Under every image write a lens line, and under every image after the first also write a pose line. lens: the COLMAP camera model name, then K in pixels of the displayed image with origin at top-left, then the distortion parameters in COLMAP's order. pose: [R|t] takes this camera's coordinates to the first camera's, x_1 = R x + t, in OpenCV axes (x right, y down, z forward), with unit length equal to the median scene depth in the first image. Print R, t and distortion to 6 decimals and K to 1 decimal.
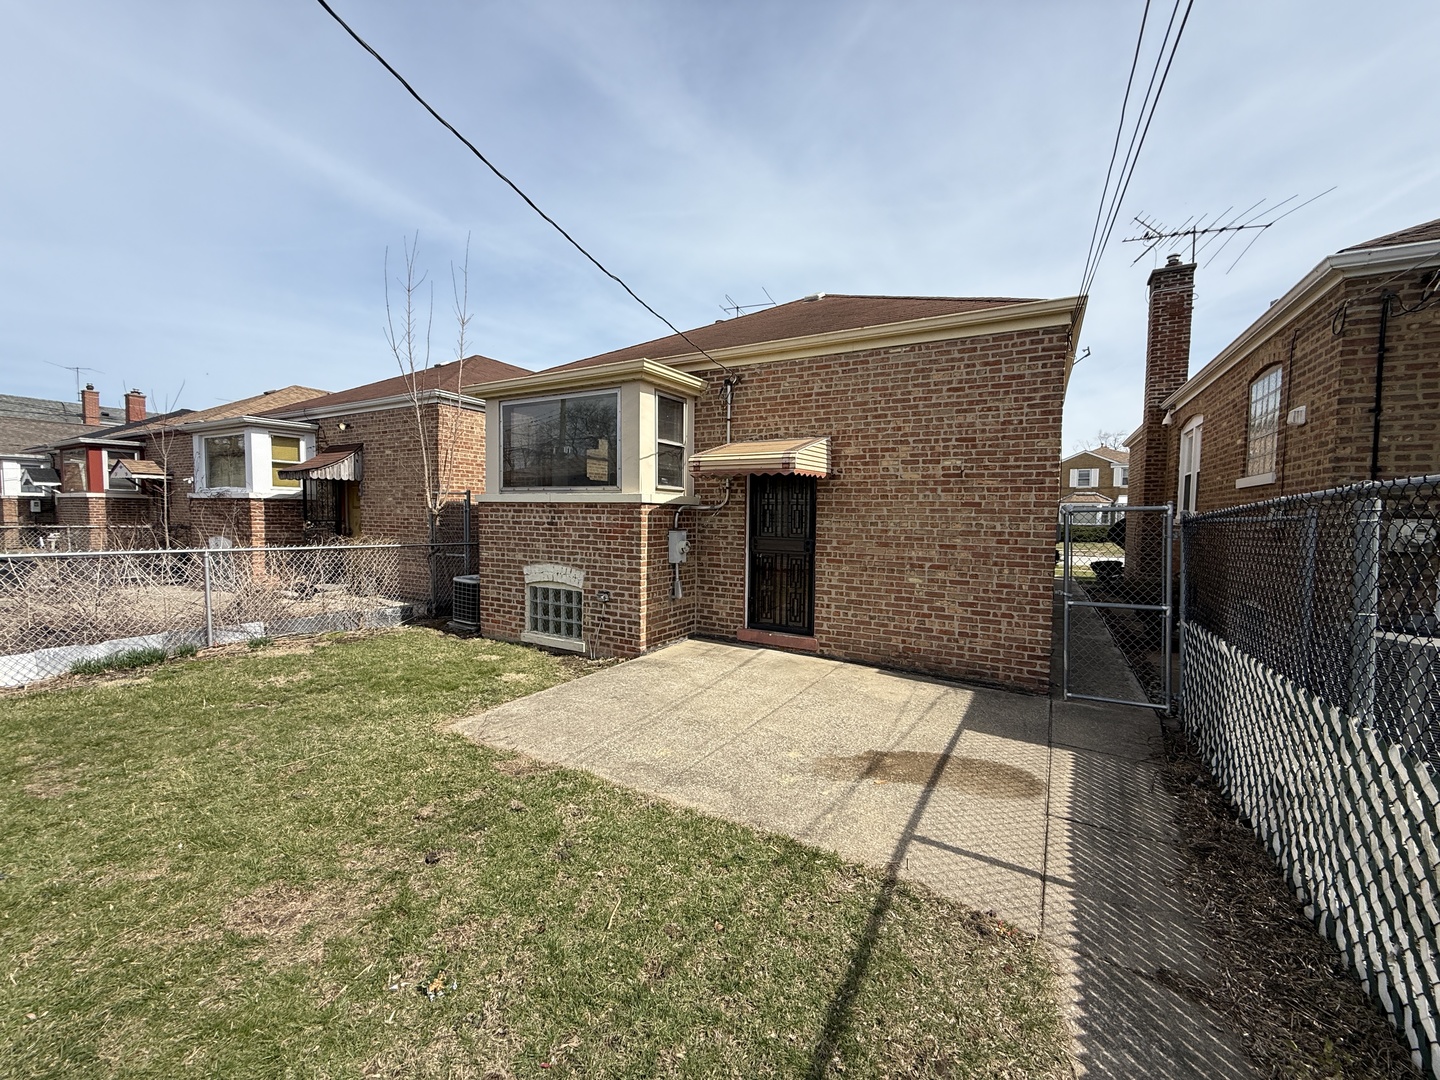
lens RADIAL K [[573.2, 0, 718.8], [0, 573.2, 541.5], [0, 0, 1]] dist [0.002625, 0.000368]
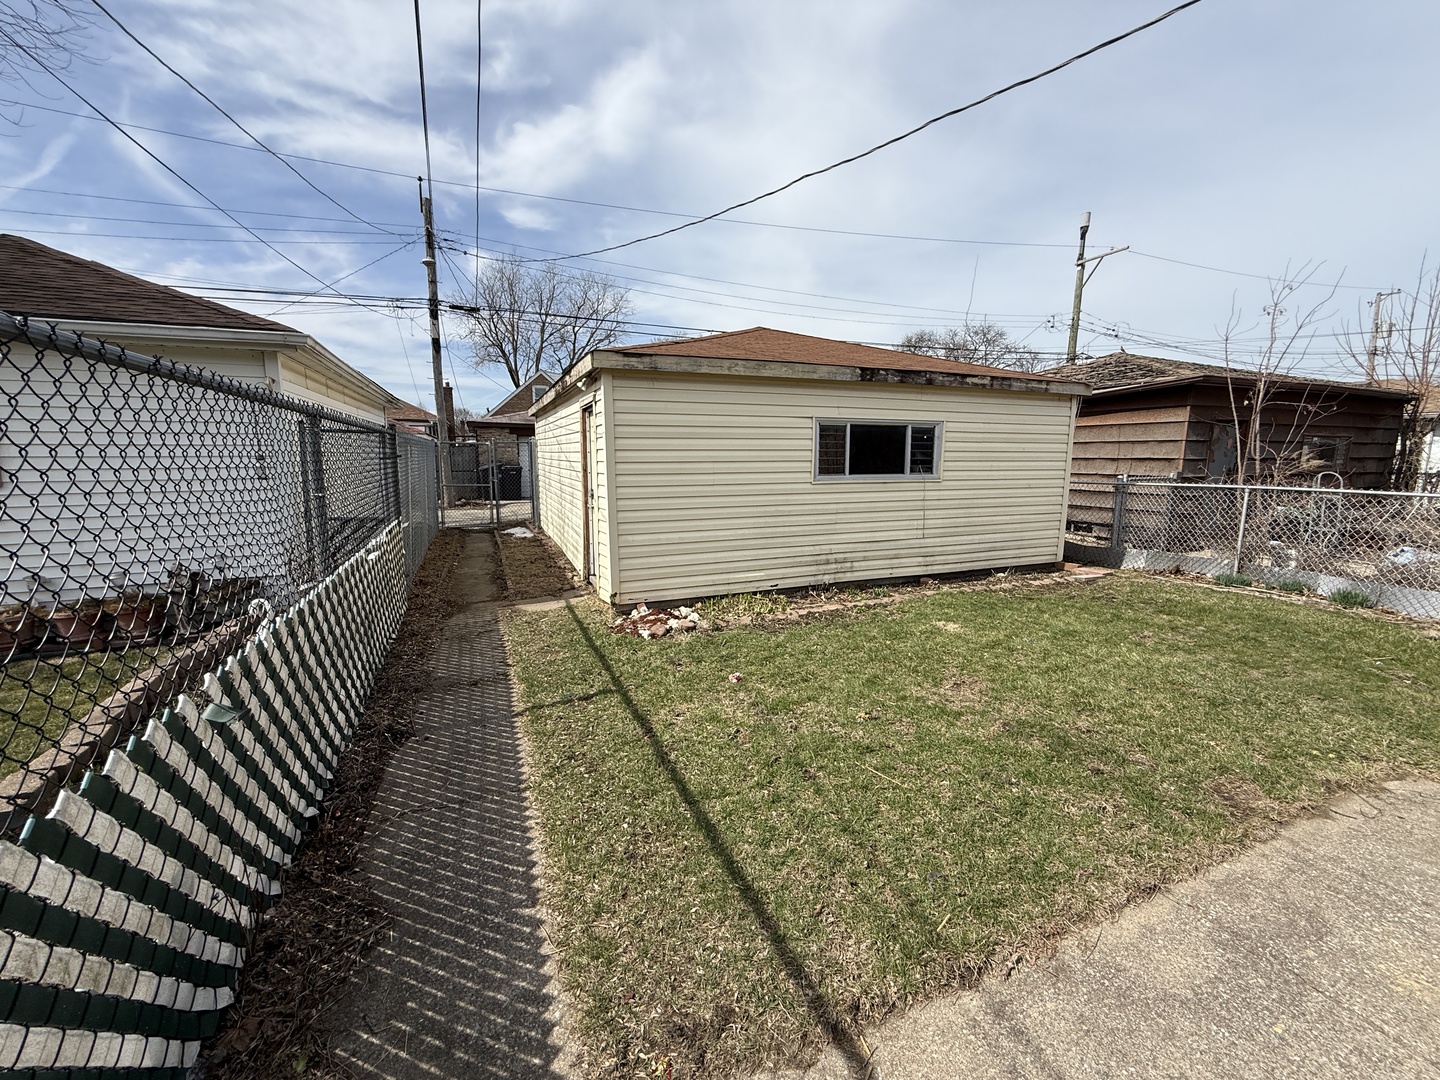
lens RADIAL K [[573.2, 0, 719.7], [0, 573.2, 543.2], [0, 0, 1]] dist [0.002625, 0.000368]
pose [[-0.623139, 0.102533, -0.775361, 0.745944], [-0.047759, 0.984531, 0.168575, -0.010589], [0.780651, 0.142076, -0.608603, 1.137249]]
